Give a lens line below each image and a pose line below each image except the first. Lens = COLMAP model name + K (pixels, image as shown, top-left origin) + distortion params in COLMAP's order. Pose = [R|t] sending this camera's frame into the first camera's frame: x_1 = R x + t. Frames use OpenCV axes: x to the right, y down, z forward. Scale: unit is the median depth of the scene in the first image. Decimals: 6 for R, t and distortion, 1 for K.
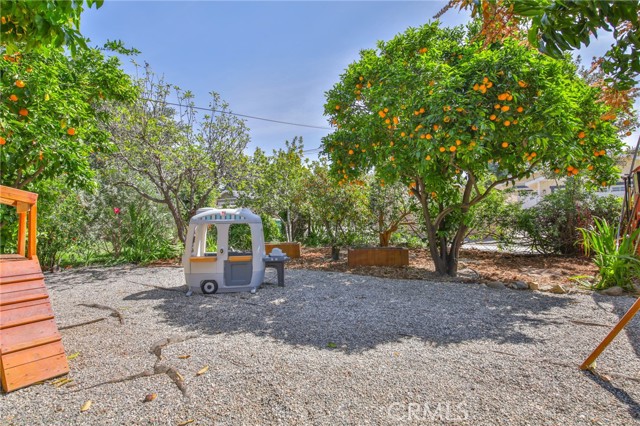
lens RADIAL K [[283.5, 0, 320.0], [0, 283.5, 213.0], [0, 0, 1]] dist [0.001080, -0.009664]
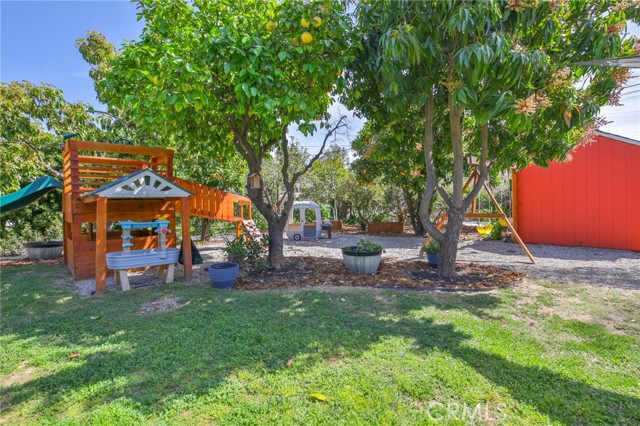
lens RADIAL K [[283.5, 0, 320.0], [0, 283.5, 213.0], [0, 0, 1]] dist [0.001080, -0.009664]
pose [[0.984157, -0.005007, -0.177227, 0.094028], [0.014172, 0.998624, 0.050481, -0.020075], [0.176730, -0.052193, 0.982875, -0.605830]]
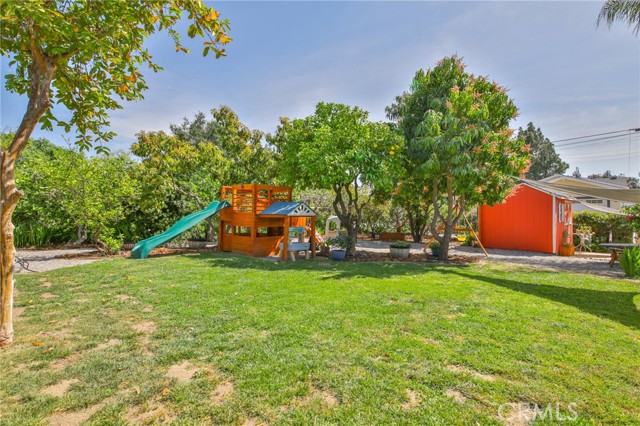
lens RADIAL K [[292.6, 0, 320.7], [0, 292.6, 209.2], [0, 0, 1]] dist [0.000924, -0.011389]
pose [[0.995301, 0.021948, -0.094308, -0.131170], [-0.021595, 0.999755, 0.004759, -0.057763], [0.094389, -0.002701, 0.995532, -1.189890]]
